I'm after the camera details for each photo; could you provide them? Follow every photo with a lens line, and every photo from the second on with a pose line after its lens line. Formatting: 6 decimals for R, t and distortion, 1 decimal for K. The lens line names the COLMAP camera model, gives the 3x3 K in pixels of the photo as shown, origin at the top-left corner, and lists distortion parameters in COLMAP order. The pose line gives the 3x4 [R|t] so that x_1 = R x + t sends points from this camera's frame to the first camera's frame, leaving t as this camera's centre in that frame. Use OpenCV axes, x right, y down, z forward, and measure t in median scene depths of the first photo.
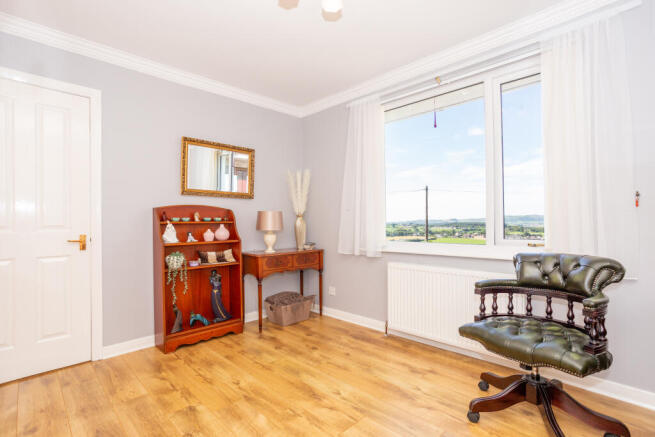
lens RADIAL K [[316.4, 0, 323.2], [0, 316.4, 221.2], [0, 0, 1]] dist [-0.019335, 0.007454]
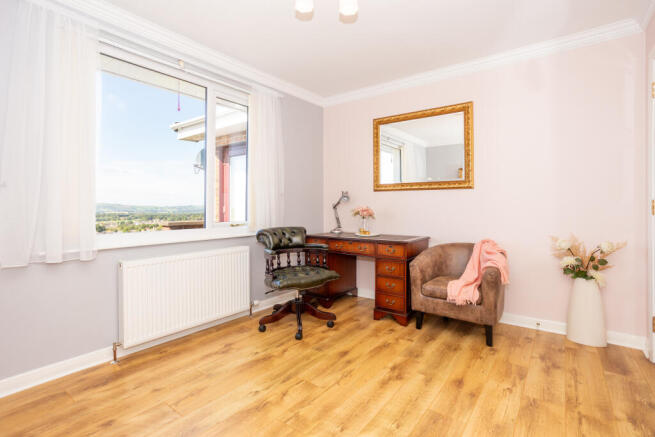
lens RADIAL K [[316.4, 0, 333.8], [0, 316.4, 206.3], [0, 0, 1]] dist [-0.019335, 0.007454]
pose [[-0.152439, 0.012063, 0.988239, -0.721335], [0.000809, 0.999927, -0.012081, 0.009753], [-0.988313, -0.001043, -0.152437, 0.729939]]
